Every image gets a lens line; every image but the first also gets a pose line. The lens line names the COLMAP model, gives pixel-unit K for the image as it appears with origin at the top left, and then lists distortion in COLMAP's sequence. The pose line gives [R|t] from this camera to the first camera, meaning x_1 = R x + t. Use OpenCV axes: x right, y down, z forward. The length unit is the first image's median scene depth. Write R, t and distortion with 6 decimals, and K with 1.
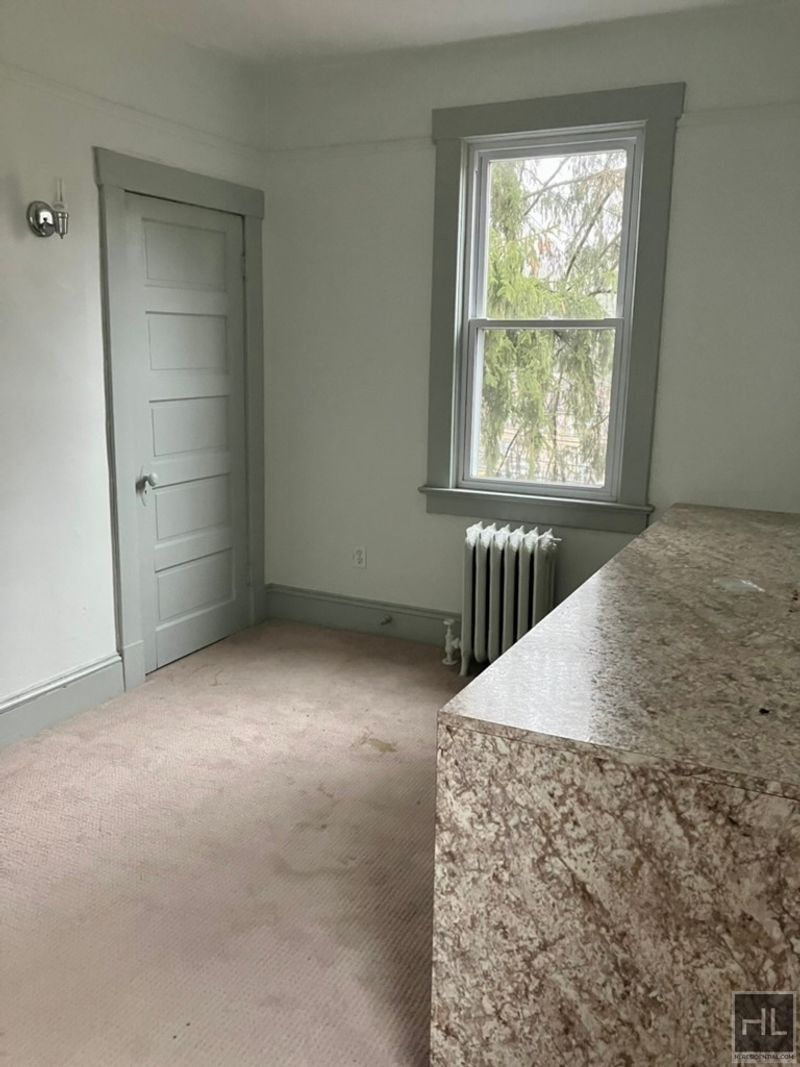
lens RADIAL K [[879.3, 0, 400.8], [0, 879.3, 539.0], [0, 0, 1]] dist [0.027812, -0.013228]
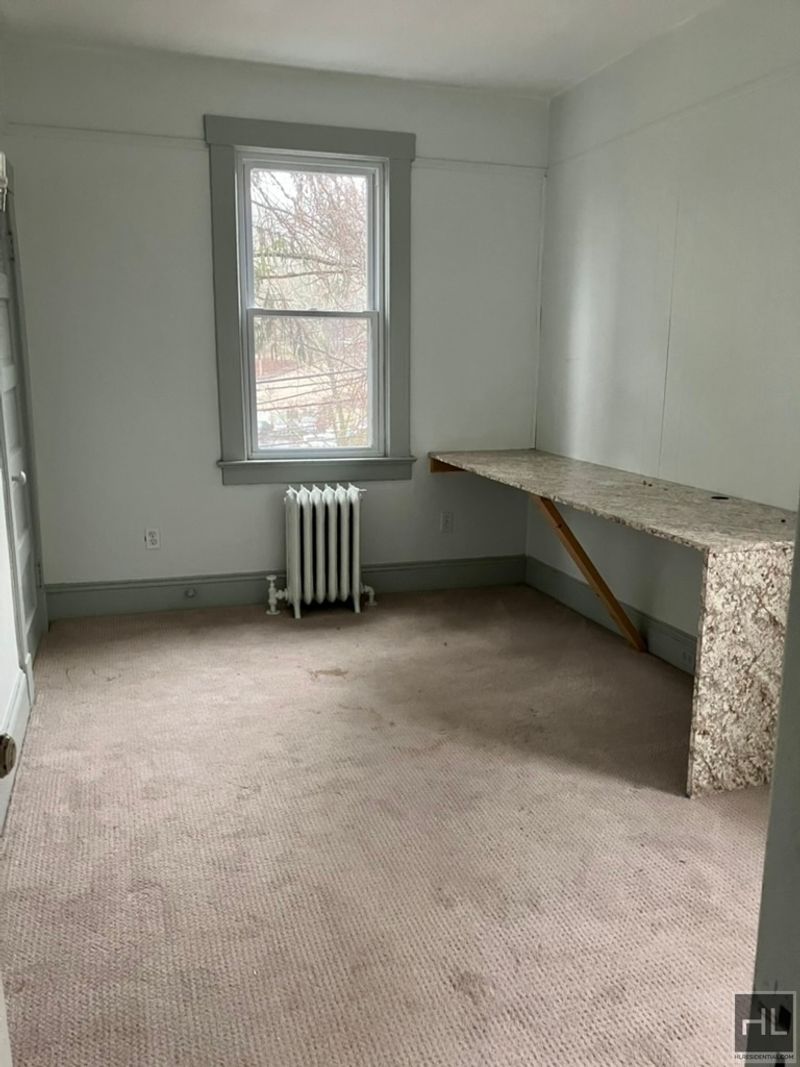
lens RADIAL K [[879.3, 0, 401.2], [0, 879.3, 562.9], [0, 0, 1]] dist [0.027812, -0.013228]
pose [[0.715403, -0.174974, 0.676448, -1.565441], [0.145966, 0.984201, 0.100208, -0.036973], [-0.683295, 0.027050, 0.729641, 0.136975]]
